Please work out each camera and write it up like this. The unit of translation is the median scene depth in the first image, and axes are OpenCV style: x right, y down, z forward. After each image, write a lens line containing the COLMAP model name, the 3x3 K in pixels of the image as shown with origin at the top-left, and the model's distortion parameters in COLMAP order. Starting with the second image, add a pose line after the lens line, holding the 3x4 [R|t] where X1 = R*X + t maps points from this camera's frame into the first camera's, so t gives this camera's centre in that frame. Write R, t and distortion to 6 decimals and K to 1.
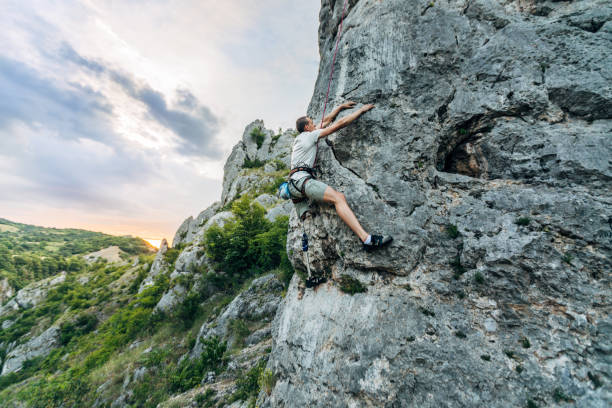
lens RADIAL K [[270.1, 0, 306.0], [0, 270.1, 204.0], [0, 0, 1]] dist [0.013631, -0.006399]
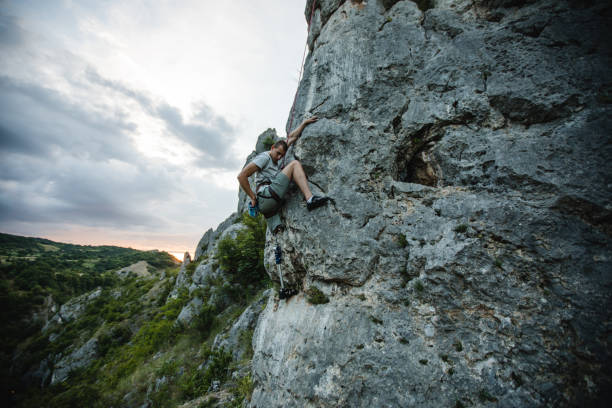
lens RADIAL K [[277.6, 0, 306.0], [0, 277.6, 204.0], [0, 0, 1]] dist [-0.040585, 0.011921]
pose [[0.995656, -0.060474, -0.070791, 0.219351], [0.058953, 0.997987, -0.023377, -0.029364], [0.072062, 0.019102, 0.997217, -0.061168]]
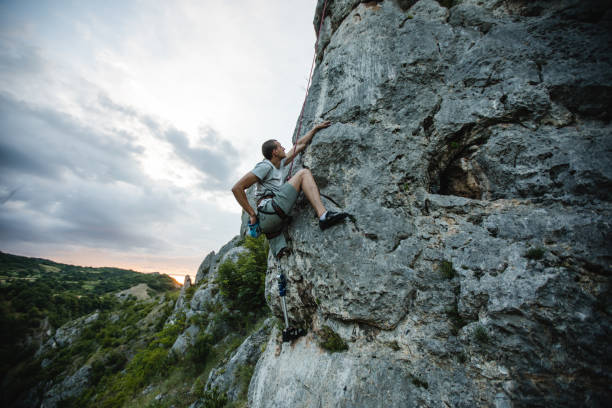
lens RADIAL K [[277.6, 0, 306.0], [0, 277.6, 204.0], [0, 0, 1]] dist [-0.040585, 0.011921]
pose [[0.995314, -0.057697, -0.077597, 0.176660], [0.049103, 0.992890, -0.108432, -0.016709], [0.083302, 0.104113, 0.991071, 0.142596]]
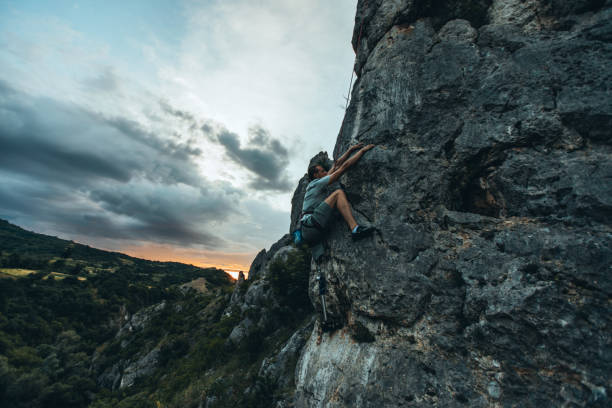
lens RADIAL K [[277.1, 0, 306.0], [0, 277.1, 204.0], [0, 0, 1]] dist [-0.039783, 0.011245]
pose [[0.966463, -0.067834, -0.247686, 0.245250], [0.041302, 0.992985, -0.110788, -0.057121], [0.253464, 0.096842, 0.962485, -0.036528]]
